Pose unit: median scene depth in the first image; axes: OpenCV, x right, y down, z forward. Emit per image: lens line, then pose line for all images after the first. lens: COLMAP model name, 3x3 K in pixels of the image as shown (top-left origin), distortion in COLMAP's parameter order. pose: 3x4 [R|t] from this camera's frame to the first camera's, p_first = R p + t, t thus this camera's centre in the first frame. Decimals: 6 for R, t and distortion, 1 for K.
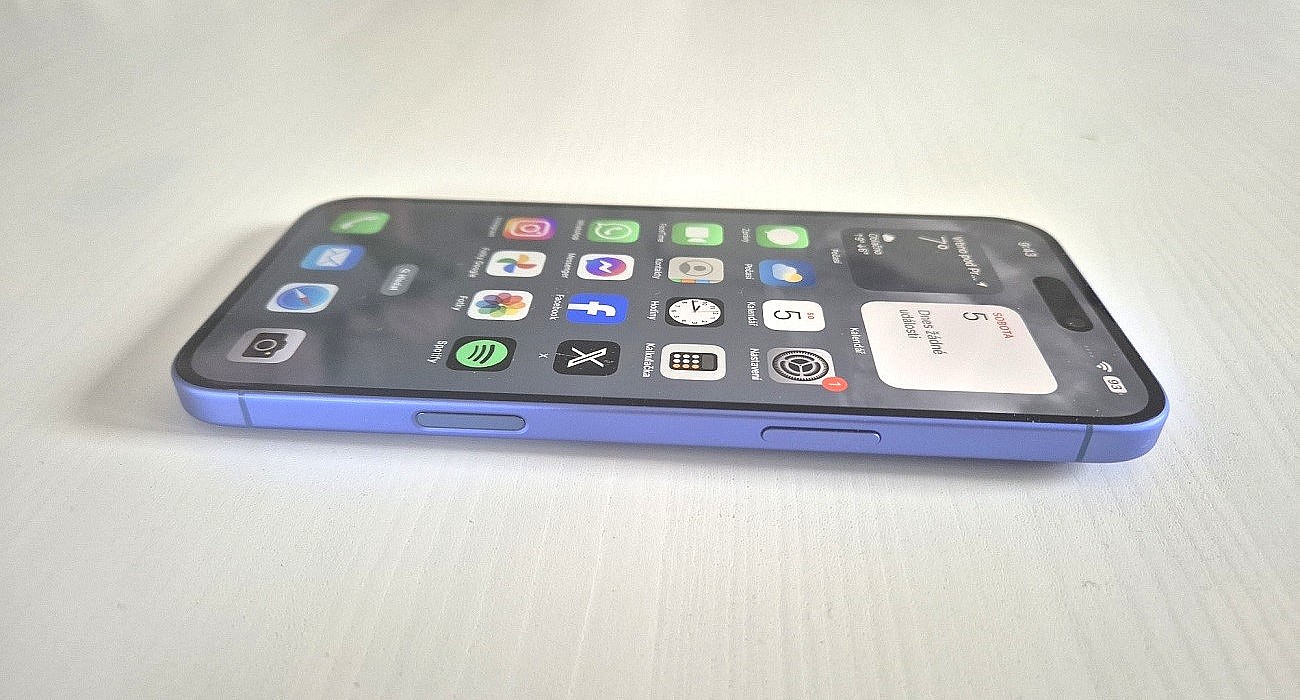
lens RADIAL K [[957.9, 0, 648.9], [0, 957.9, 350.8], [0, 0, 1]] dist [0.010720, -0.001903]
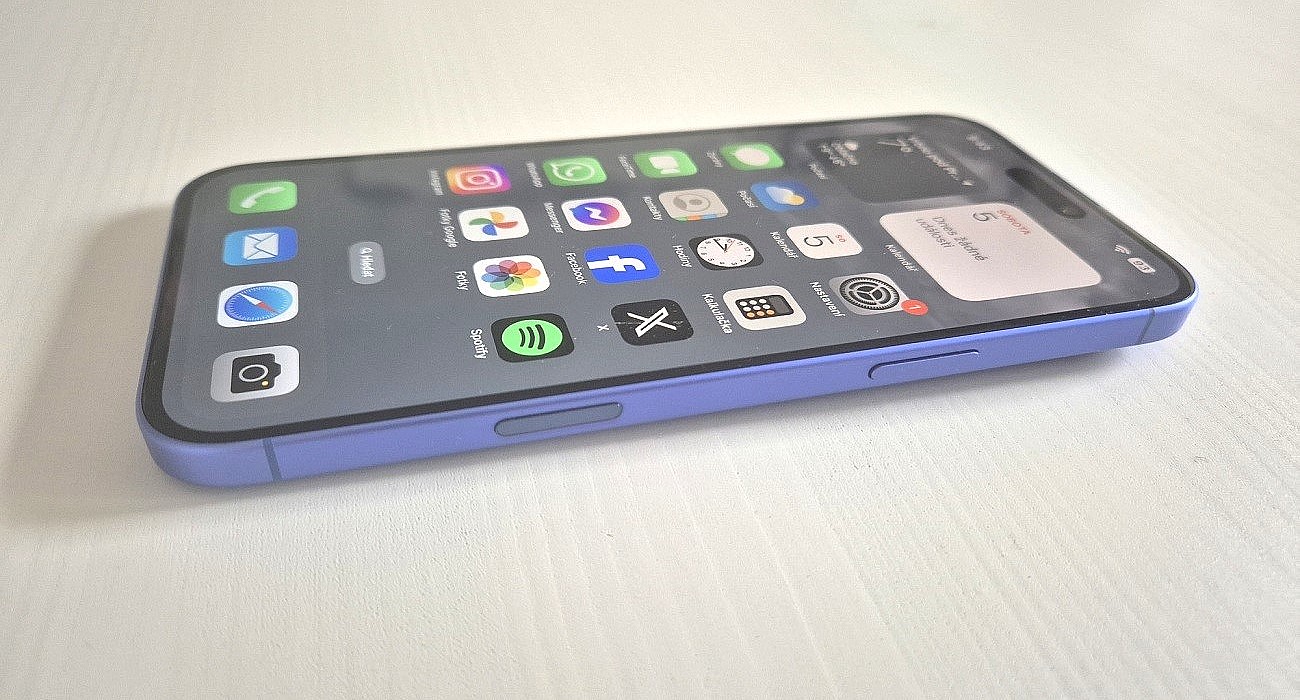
lens RADIAL K [[957.9, 0, 649.3], [0, 957.9, 351.1], [0, 0, 1]] dist [0.010720, -0.001903]
pose [[0.937496, -0.171974, 0.302532, -0.308616], [0.143607, 0.983069, 0.113809, -0.061117], [-0.316982, -0.063250, 0.946320, 0.156086]]
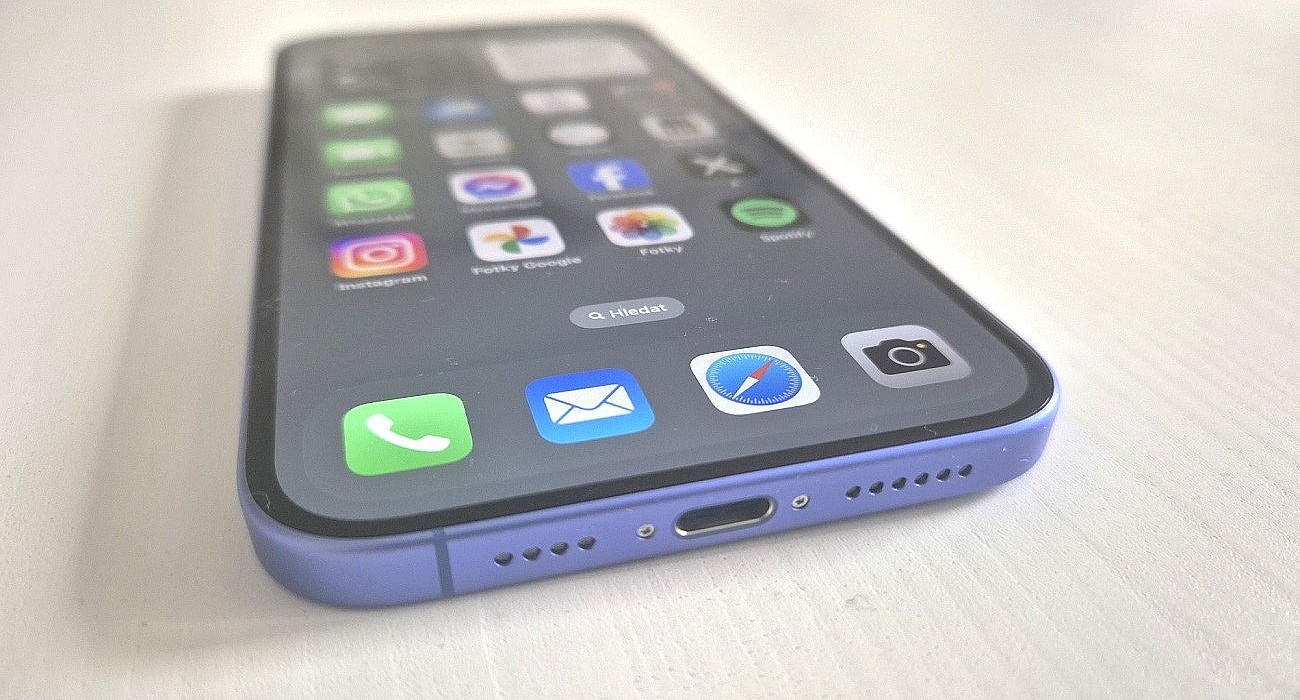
lens RADIAL K [[957.9, 0, 651.7], [0, 957.9, 351.2], [0, 0, 1]] dist [0.010720, -0.001903]
pose [[-0.354073, -0.509061, 0.784531, -0.754968], [0.477197, 0.623112, 0.619689, -0.422981], [-0.804310, 0.593791, 0.022295, 1.036594]]
